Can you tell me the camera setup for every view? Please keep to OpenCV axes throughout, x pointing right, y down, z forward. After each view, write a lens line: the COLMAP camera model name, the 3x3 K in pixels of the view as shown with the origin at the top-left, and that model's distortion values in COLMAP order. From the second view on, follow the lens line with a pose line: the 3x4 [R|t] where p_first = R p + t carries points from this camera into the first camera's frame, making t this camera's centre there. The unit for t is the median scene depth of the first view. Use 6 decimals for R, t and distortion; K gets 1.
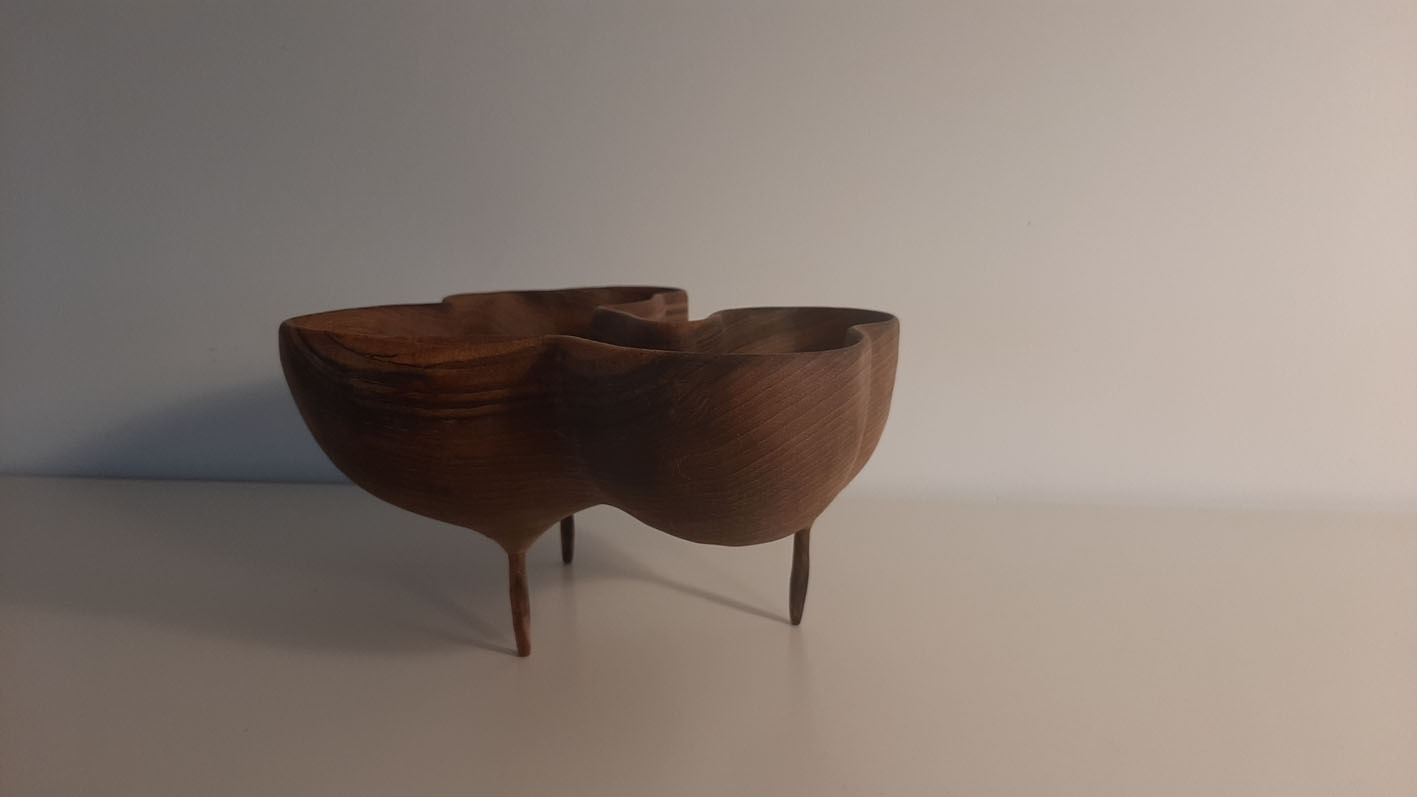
lens RADIAL K [[1136.5, 0, 708.5], [0, 1136.5, 398.5], [0, 0, 1]] dist [0.085677, -0.008801]
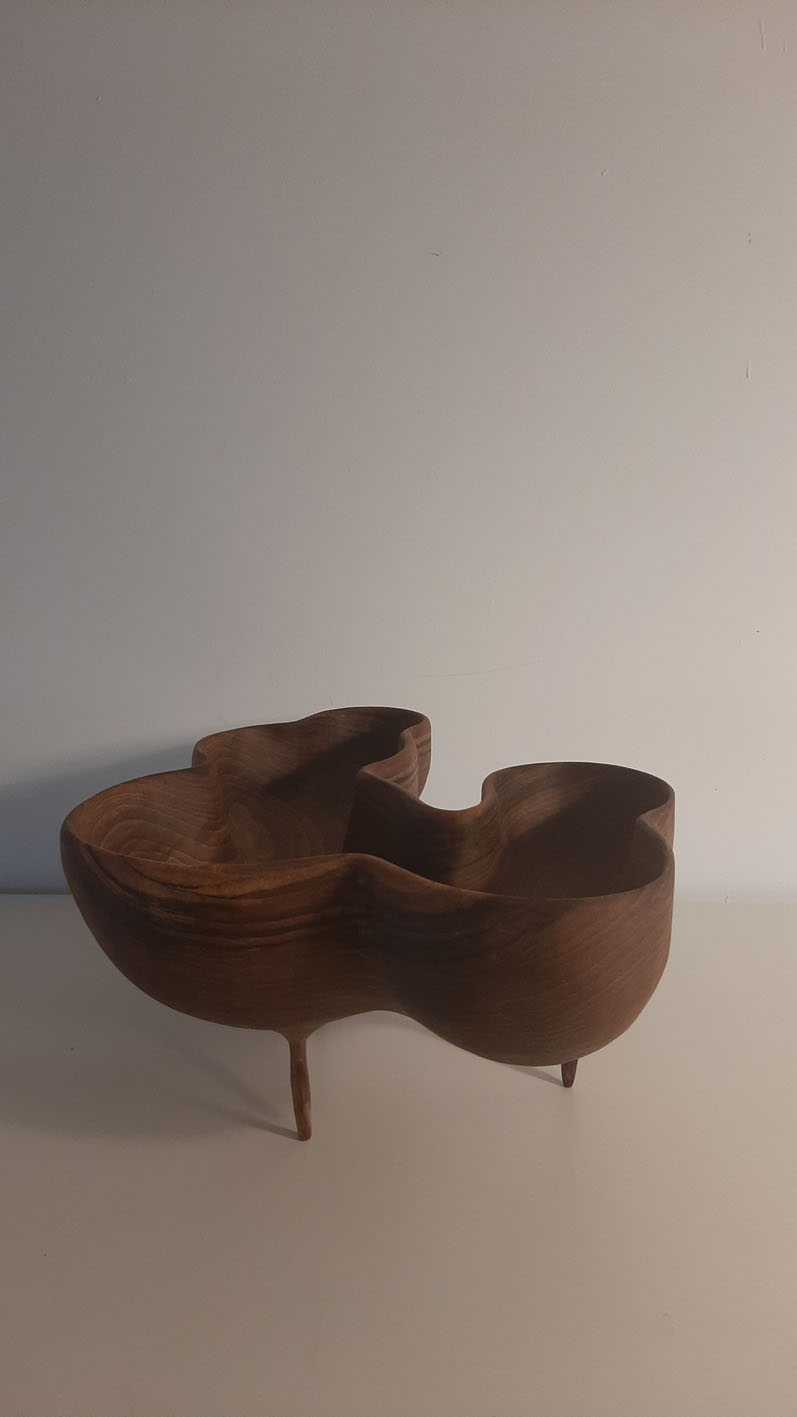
lens RADIAL K [[1136.5, 0, 398.5], [0, 1136.5, 708.5], [0, 0, 1]] dist [0.085677, -0.008801]
pose [[0.998740, -0.018257, 0.046750, -0.144735], [0.016539, 0.999183, 0.036865, -0.221053], [-0.047385, -0.036046, 0.998226, 0.019774]]
